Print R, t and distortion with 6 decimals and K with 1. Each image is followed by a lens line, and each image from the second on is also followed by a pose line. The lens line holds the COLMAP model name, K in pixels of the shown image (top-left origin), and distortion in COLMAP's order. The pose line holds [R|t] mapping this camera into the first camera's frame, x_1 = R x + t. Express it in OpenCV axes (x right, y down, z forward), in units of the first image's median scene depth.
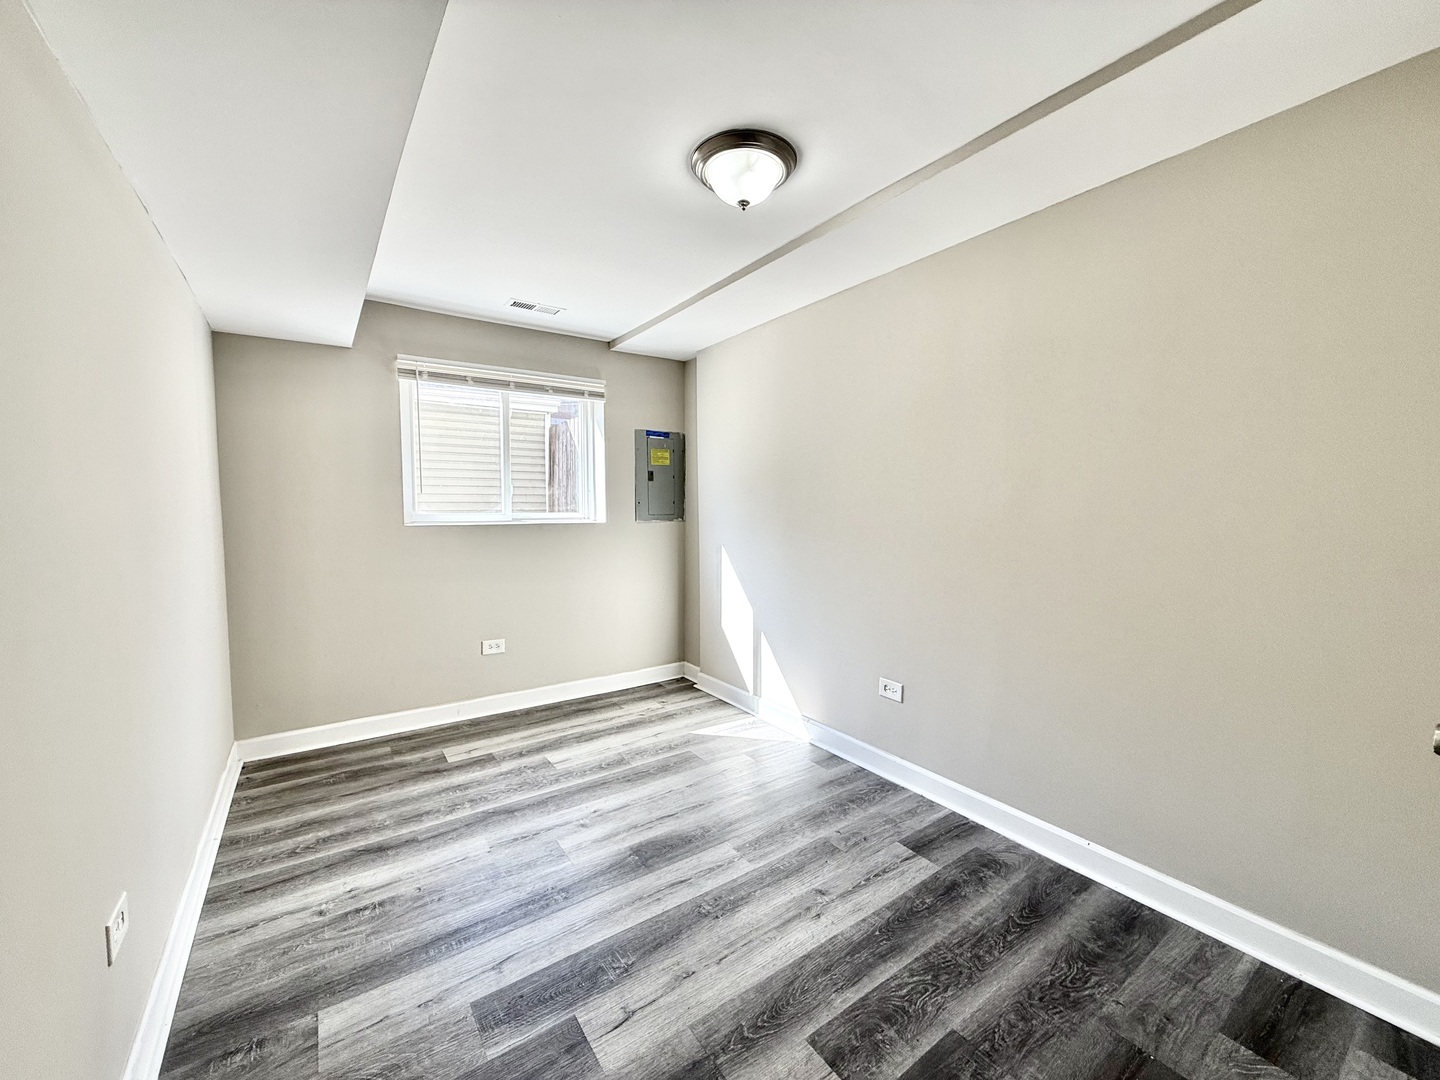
lens RADIAL K [[572.8, 0, 717.3], [0, 572.8, 542.6], [0, 0, 1]] dist [-0.001056, 0.000467]
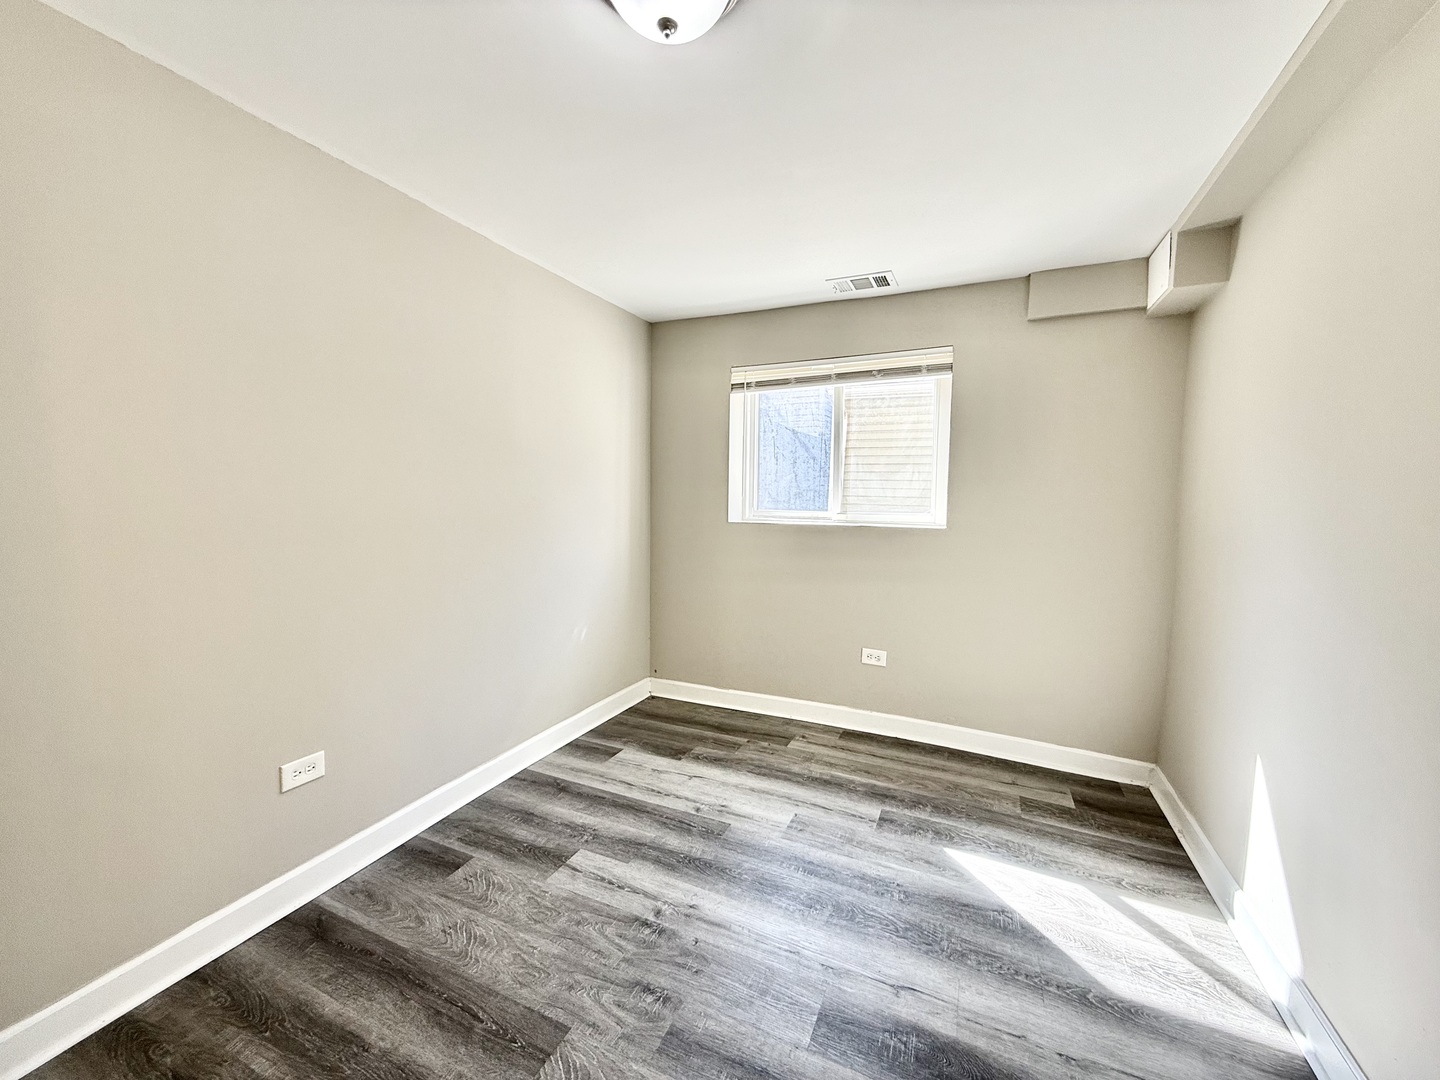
lens RADIAL K [[572.8, 0, 717.3], [0, 572.8, 542.6], [0, 0, 1]] dist [-0.001056, 0.000467]
pose [[0.547489, 0.052064, -0.835191, 0.321330], [-0.041818, 0.998518, 0.034833, -0.028245], [0.835767, 0.015855, 0.548855, 0.311870]]
